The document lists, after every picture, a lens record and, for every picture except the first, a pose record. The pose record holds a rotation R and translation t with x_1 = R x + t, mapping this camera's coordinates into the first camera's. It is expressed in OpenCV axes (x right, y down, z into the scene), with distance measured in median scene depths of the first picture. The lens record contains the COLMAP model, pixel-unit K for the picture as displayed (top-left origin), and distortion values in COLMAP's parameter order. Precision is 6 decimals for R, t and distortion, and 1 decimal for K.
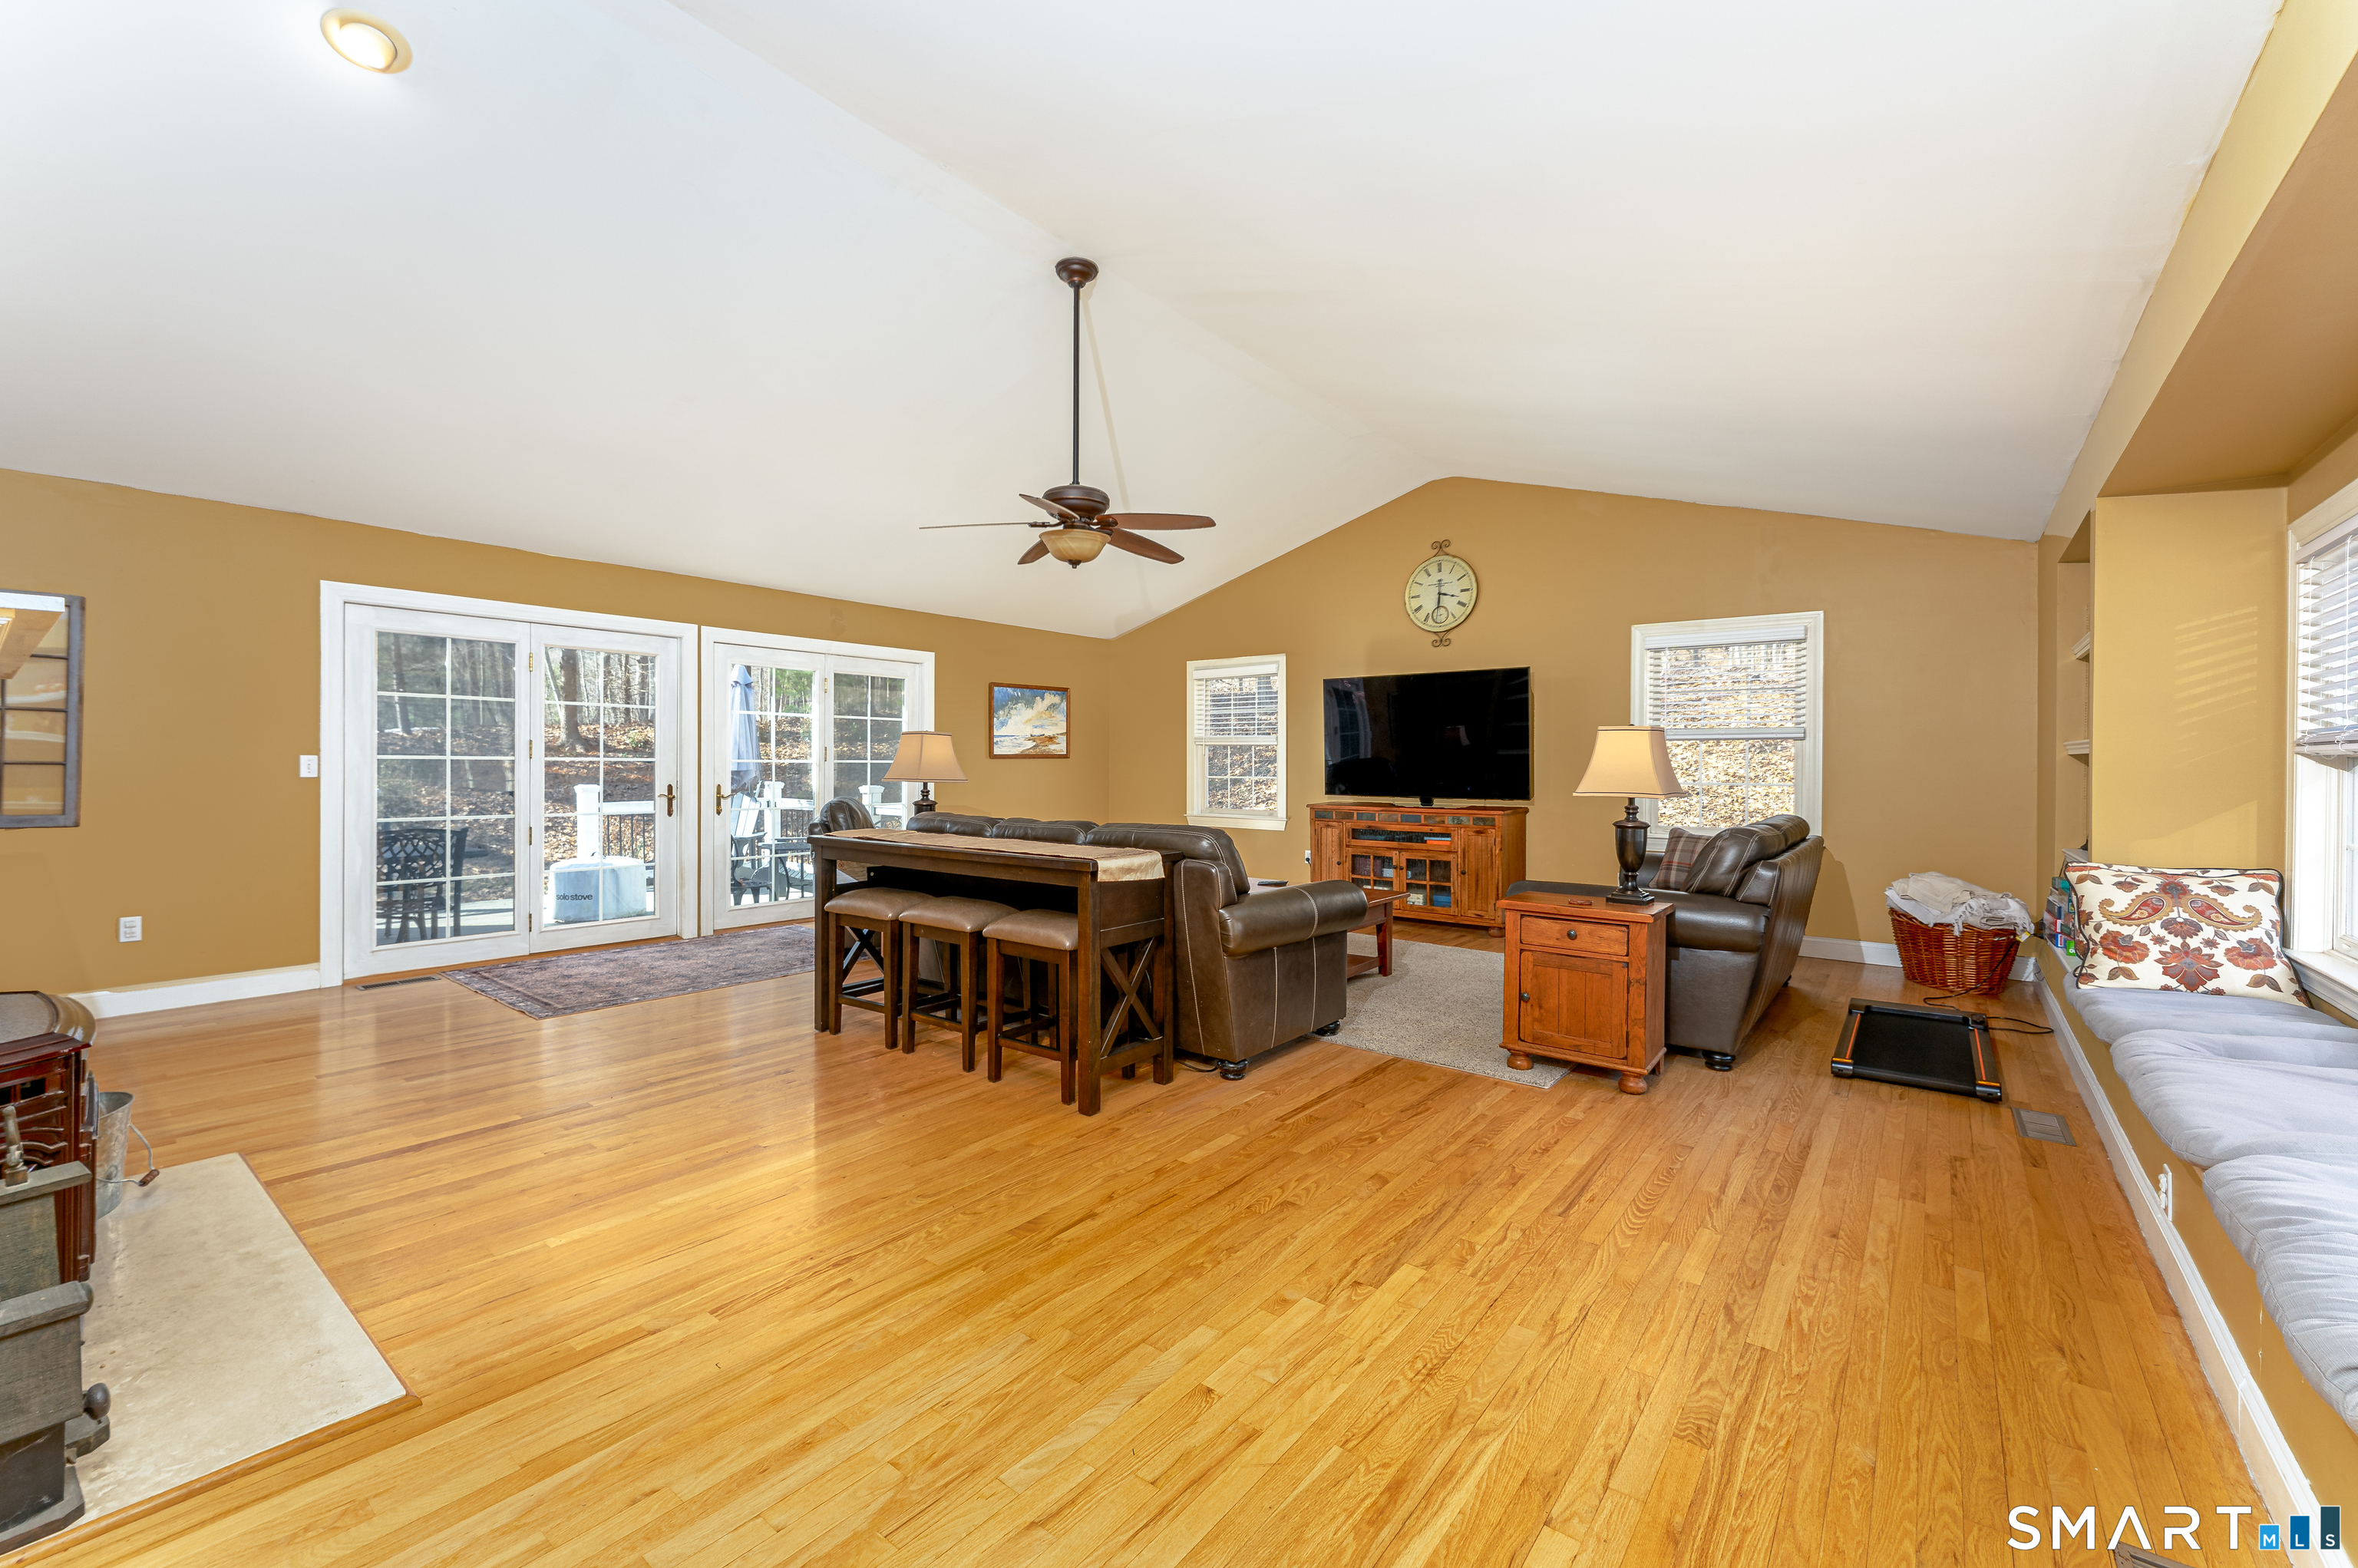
lens RADIAL K [[962.4, 0, 1178.8], [0, 962.4, 765.0], [0, 0, 1]] dist [-0.001393, -0.000070]
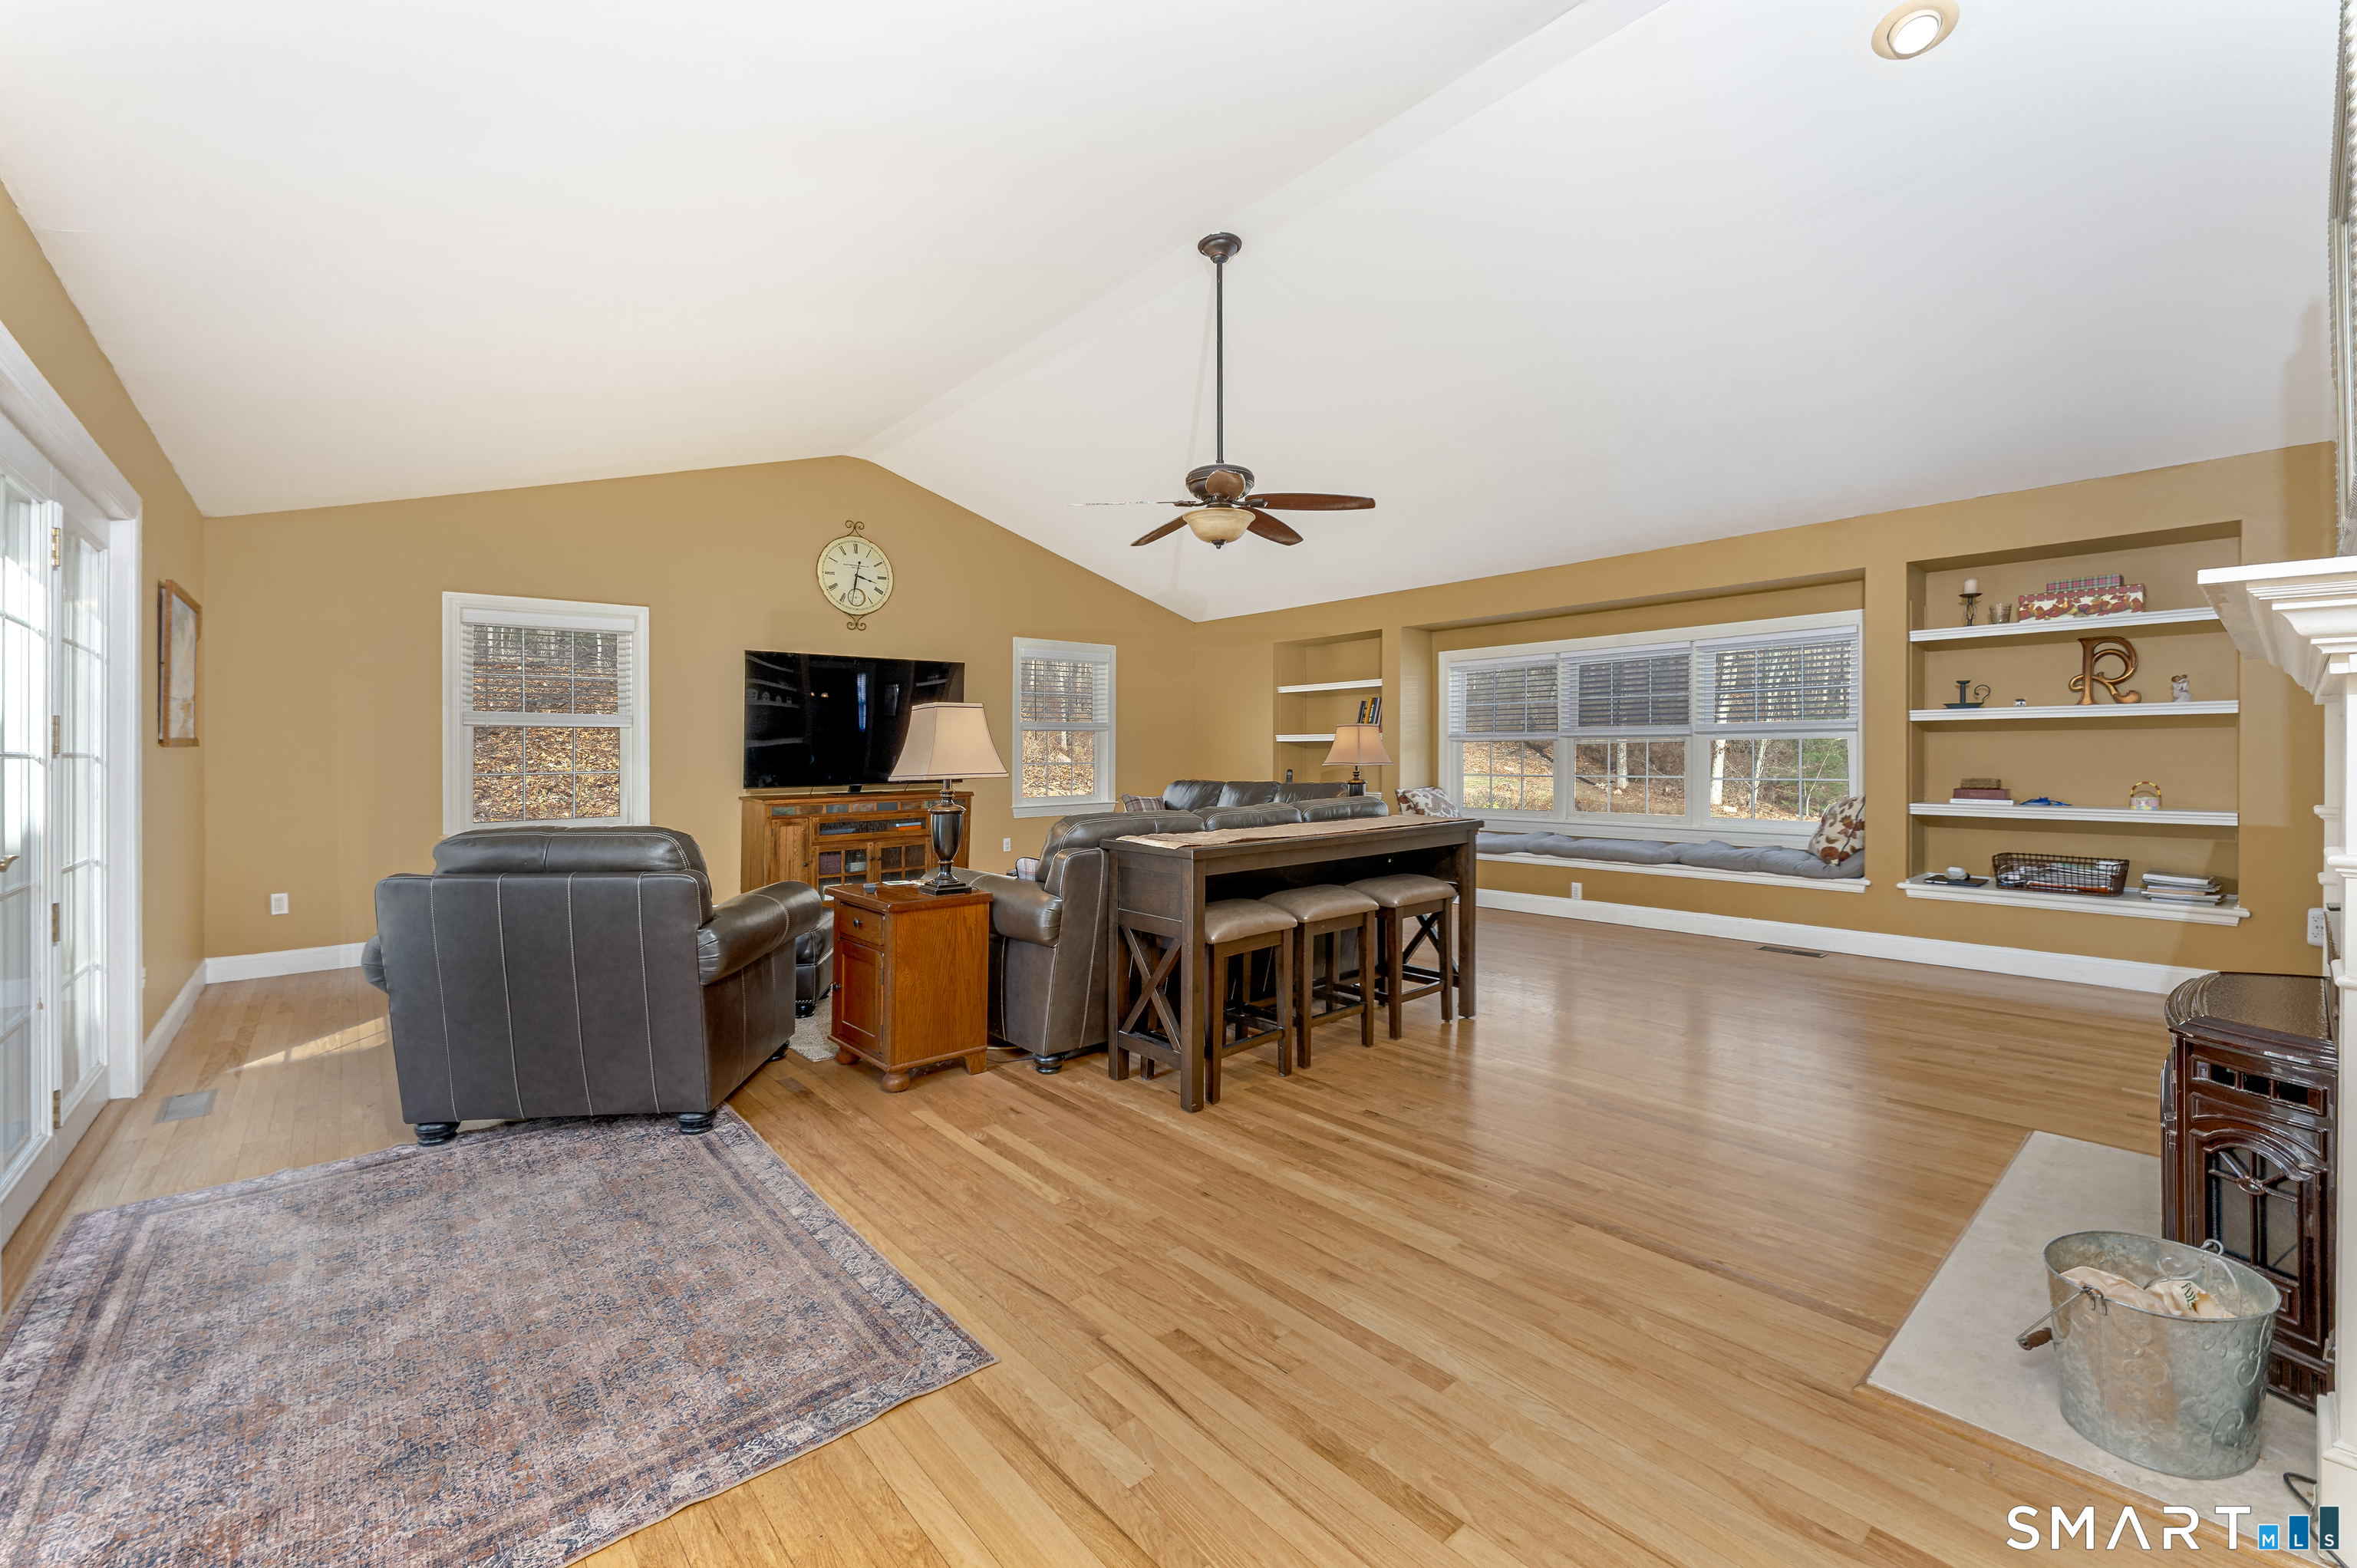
lens RADIAL K [[962.0, 0, 1178.3], [0, 962.0, 765.0], [0, 0, 1]] dist [-0.001393, -0.000070]
pose [[0.189247, -0.015072, 0.981814, -0.651958], [0.003314, 0.999886, 0.014711, 0.000246], [-0.981924, 0.000469, 0.189275, 0.518180]]
